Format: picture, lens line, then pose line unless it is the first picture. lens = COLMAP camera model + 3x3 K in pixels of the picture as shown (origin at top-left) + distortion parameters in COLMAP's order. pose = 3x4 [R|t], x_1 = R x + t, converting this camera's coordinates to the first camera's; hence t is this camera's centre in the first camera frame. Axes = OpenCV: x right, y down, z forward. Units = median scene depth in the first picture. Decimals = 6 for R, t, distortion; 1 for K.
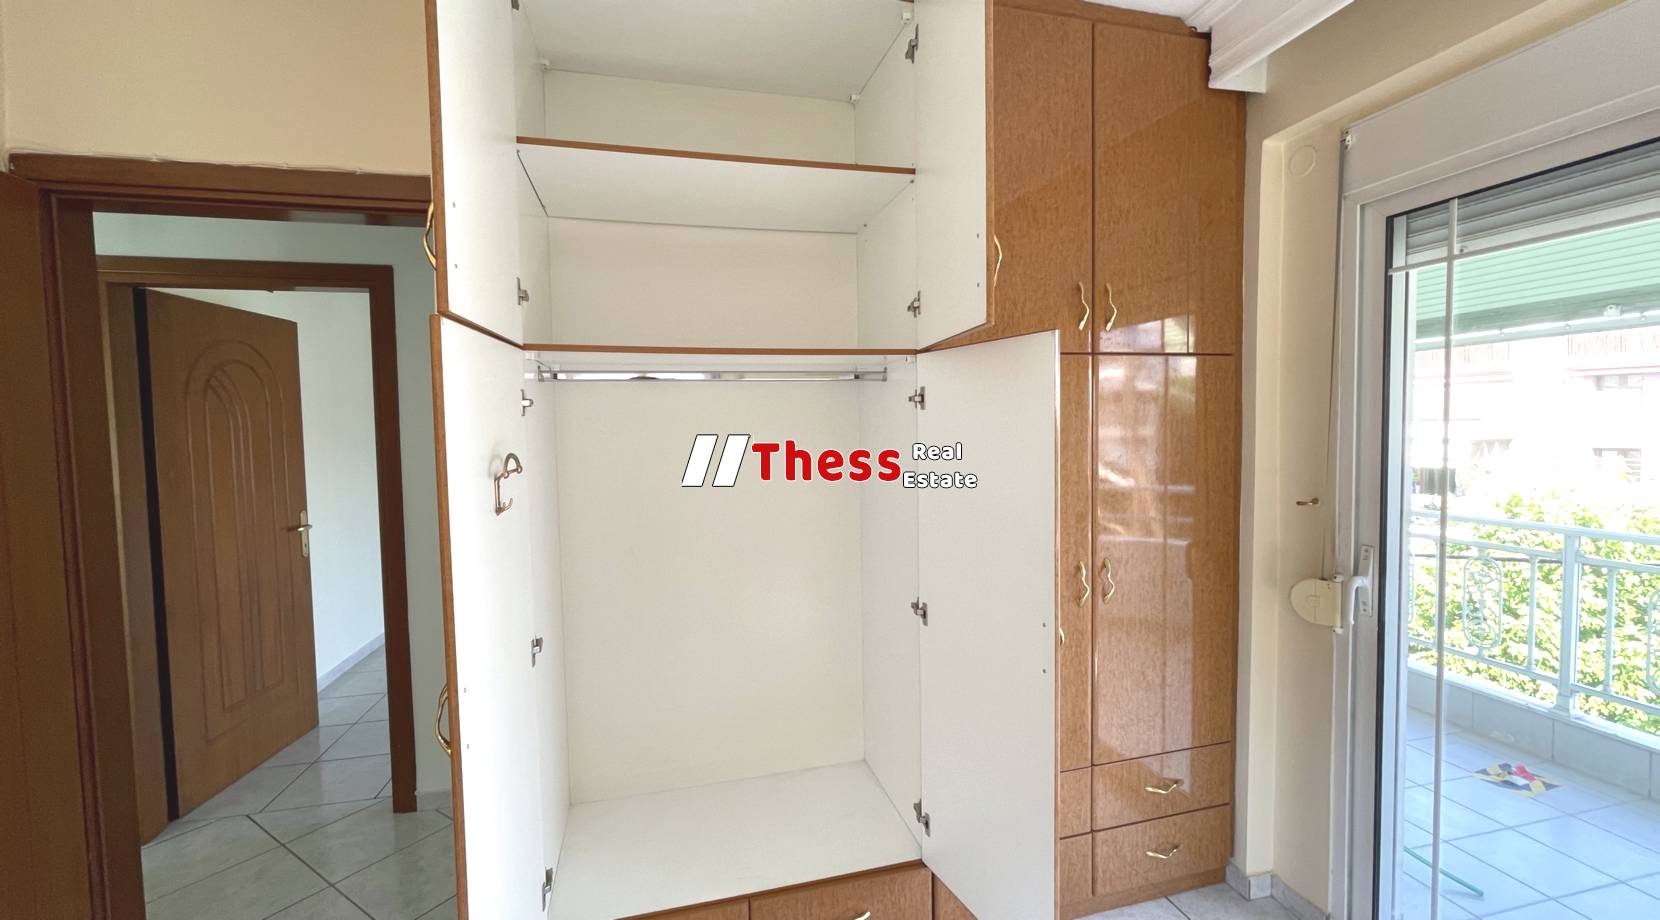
lens RADIAL K [[653.7, 0, 831.2], [0, 653.7, 452.9], [0, 0, 1]] dist [-0.002988, -0.000178]
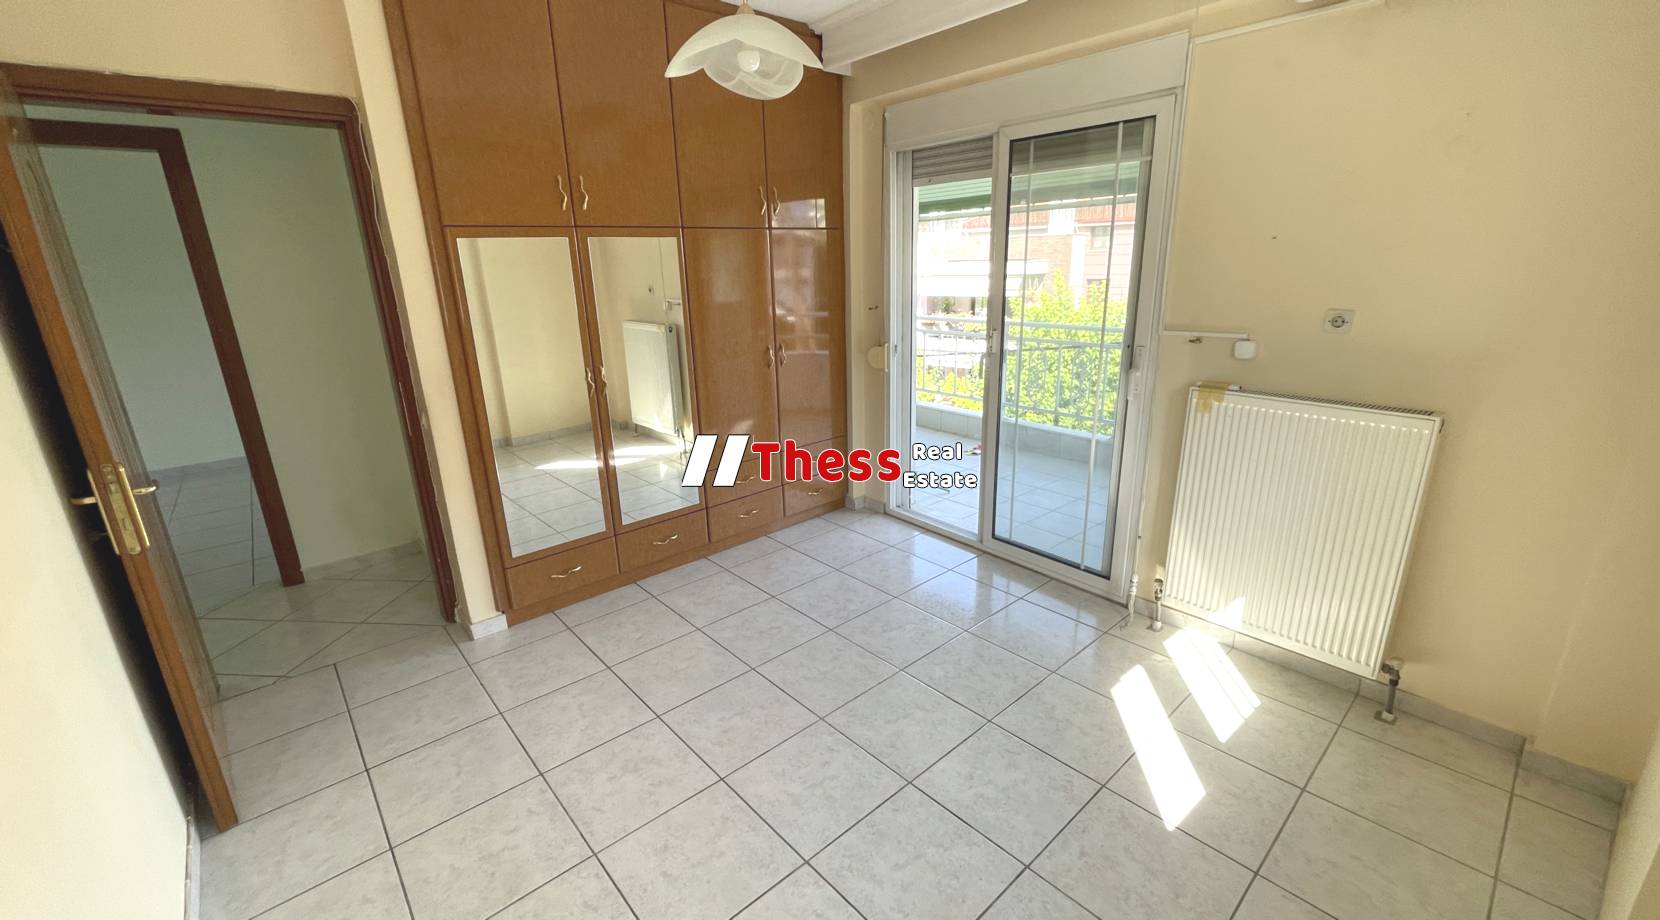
lens RADIAL K [[653.7, 0, 831.2], [0, 653.7, 452.9], [0, 0, 1]] dist [-0.002988, -0.000178]
pose [[0.884732, -0.138212, 0.445137, -0.320883], [0.031682, 0.970648, 0.238410, 0.023027], [-0.465023, -0.196825, 0.863142, -0.723817]]
